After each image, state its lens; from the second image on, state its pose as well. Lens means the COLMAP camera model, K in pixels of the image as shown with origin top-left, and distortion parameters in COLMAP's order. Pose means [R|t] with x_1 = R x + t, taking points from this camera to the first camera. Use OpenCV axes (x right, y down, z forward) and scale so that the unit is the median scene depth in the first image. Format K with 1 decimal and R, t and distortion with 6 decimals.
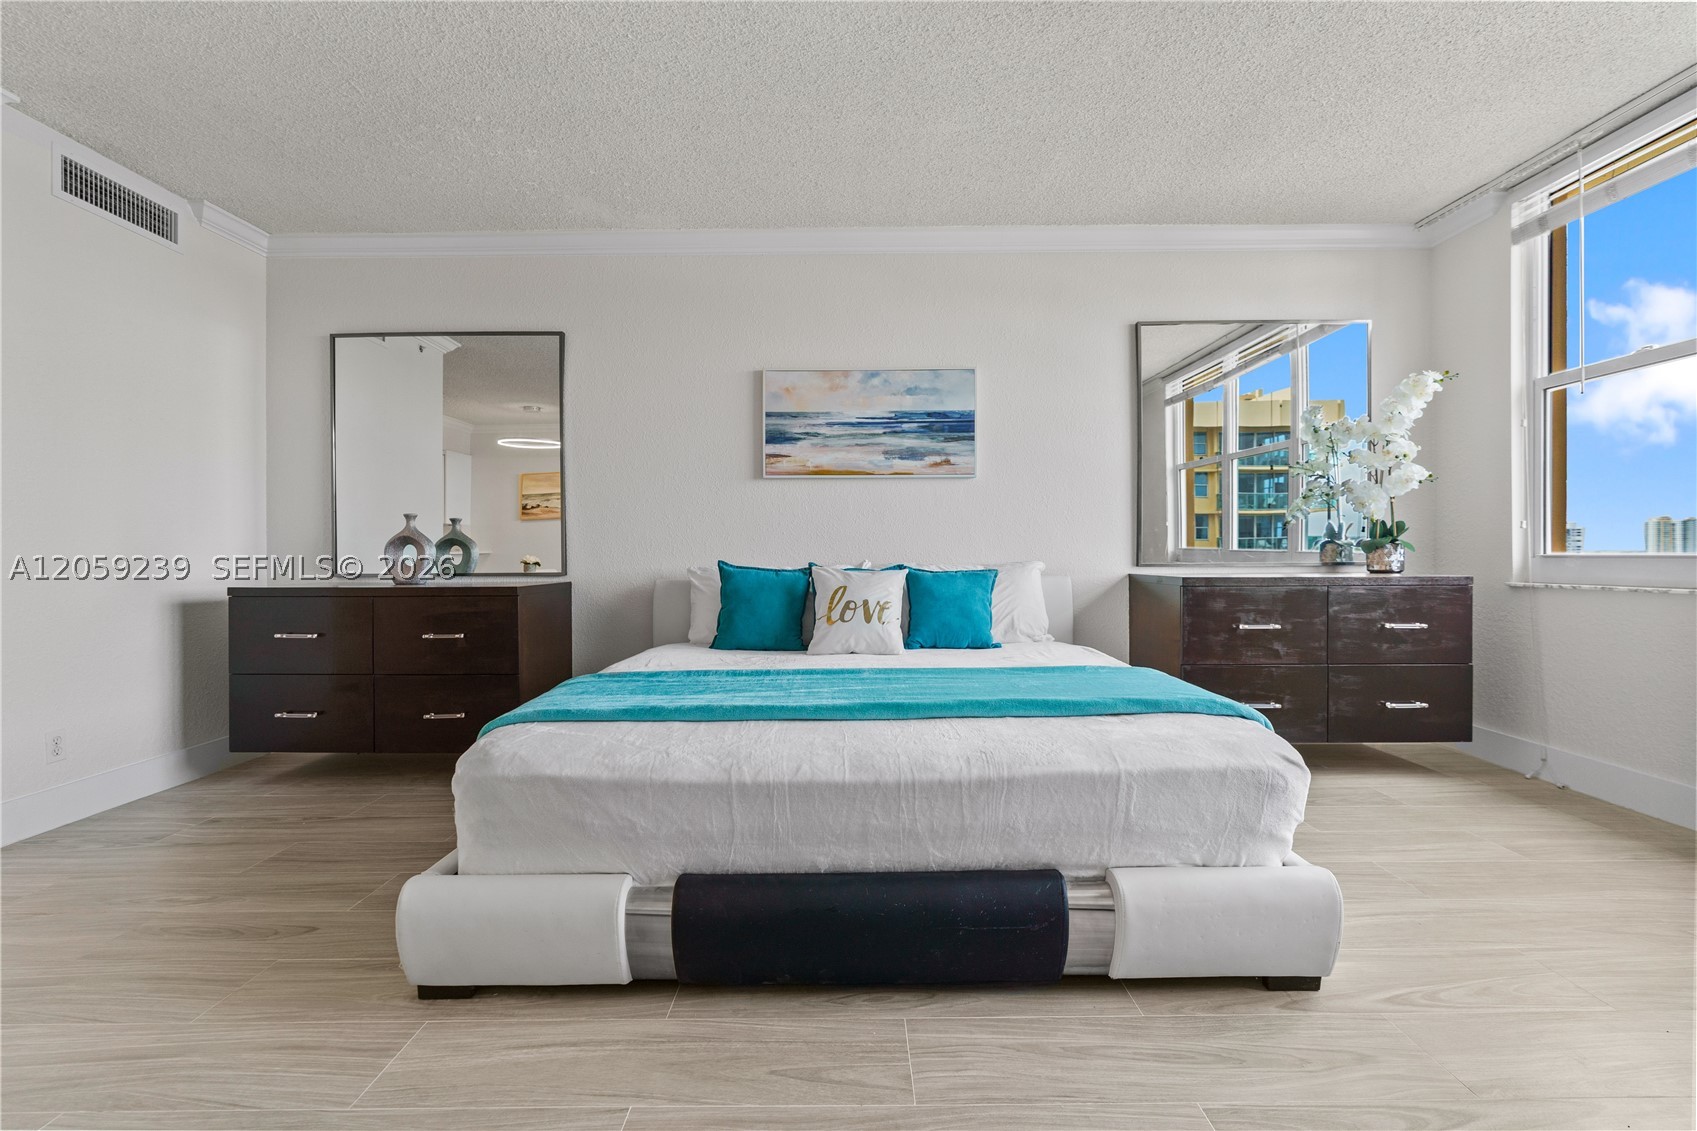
lens RADIAL K [[760.6, 0, 848.5], [0, 760.6, 565.5], [0, 0, 1]] dist [-0.012743, 0.005425]
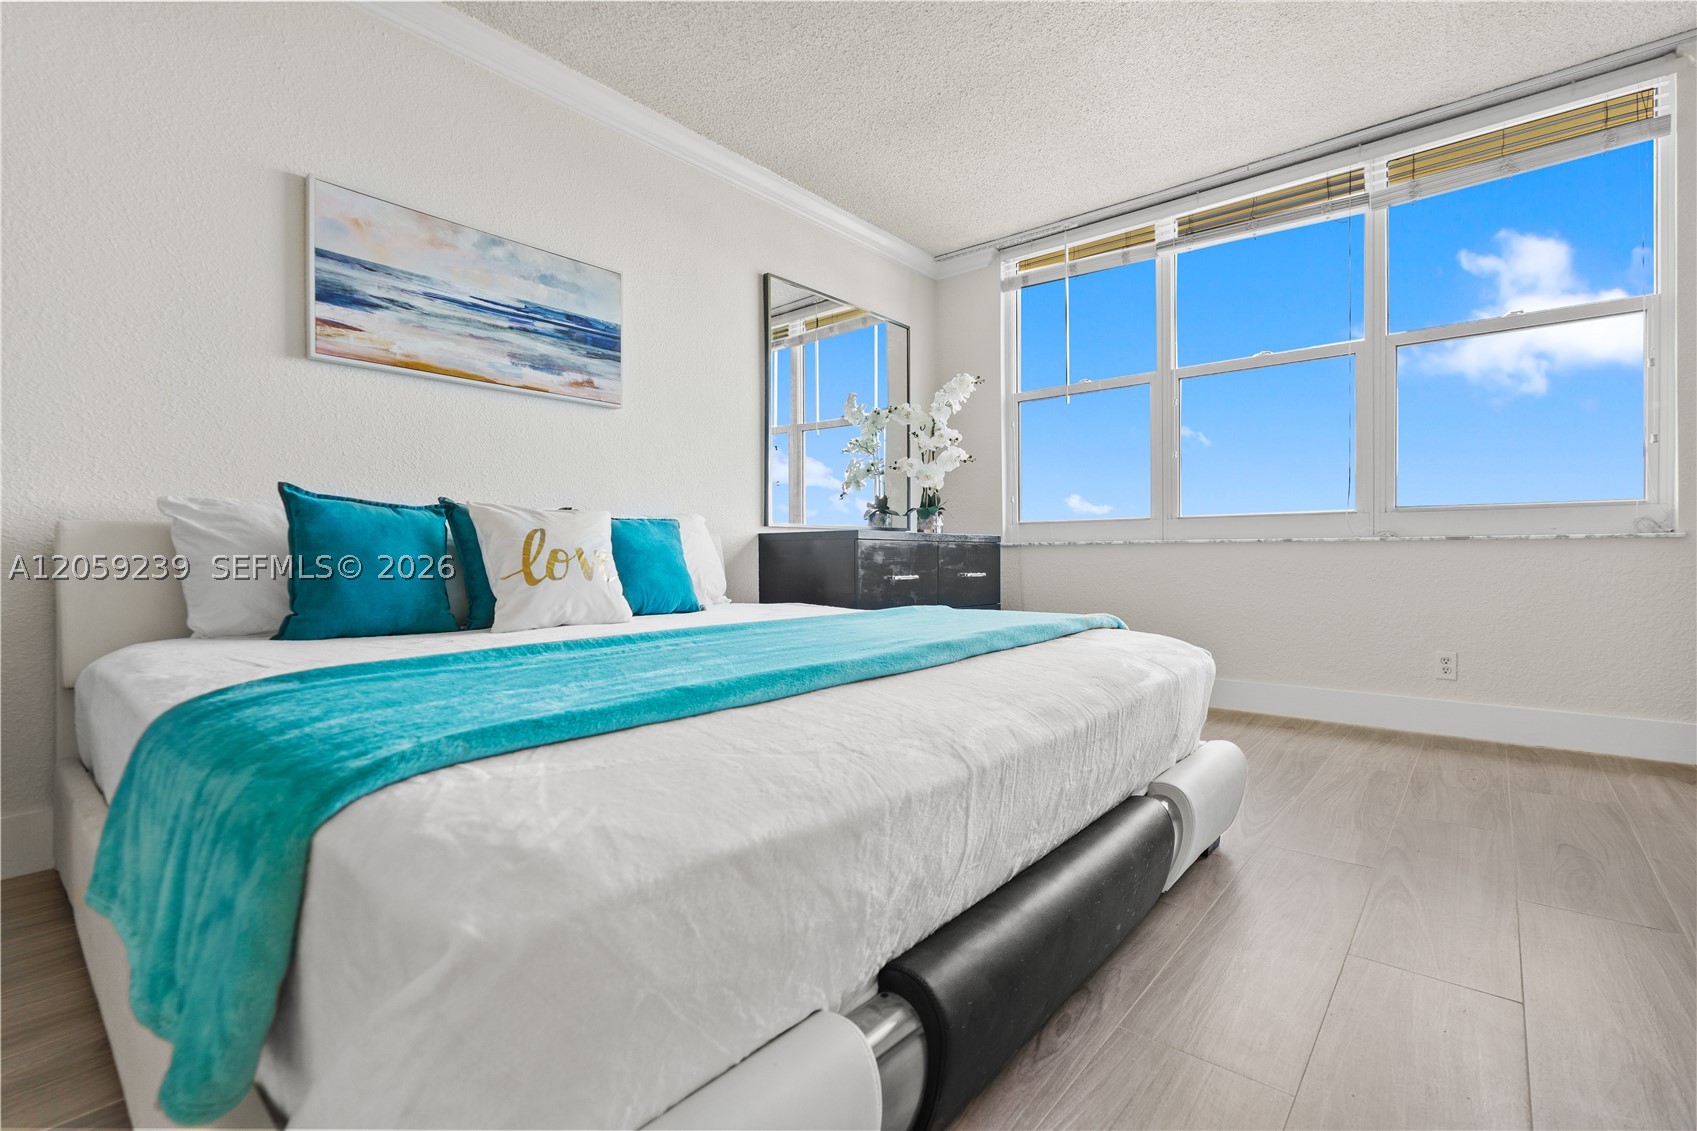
lens RADIAL K [[760.6, 0, 848.5], [0, 760.6, 565.5], [0, 0, 1]] dist [-0.012743, 0.005425]
pose [[0.651787, -0.006768, 0.758372, -0.292877], [0.009147, 0.999958, 0.001063, 0.052755], [-0.758347, 0.006244, 0.651821, 0.298517]]
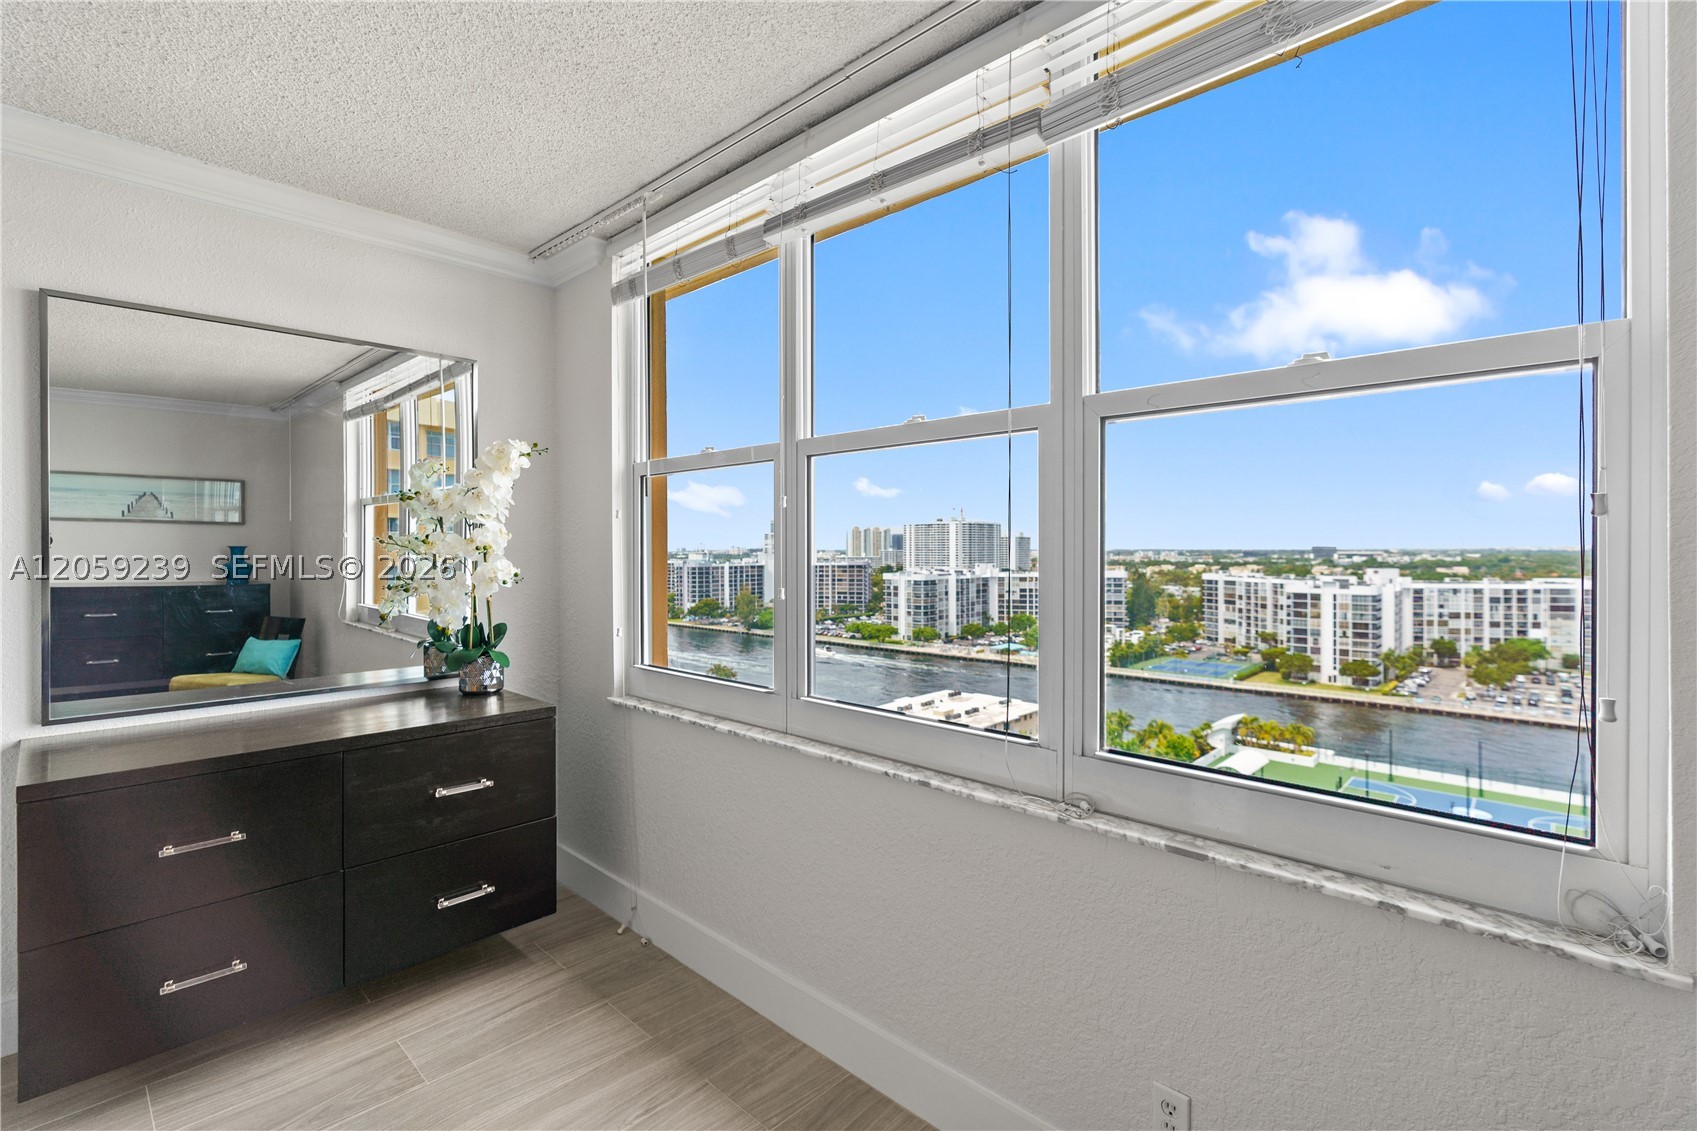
lens RADIAL K [[748.9, 0, 848.5], [0, 748.9, 565.5], [0, 0, 1]] dist [-0.027874, -0.000020]
pose [[0.684596, -0.004822, 0.728906, 0.402458], [0.003826, 0.999988, 0.003022, -0.116990], [-0.728912, 0.000720, 0.684607, 0.204189]]
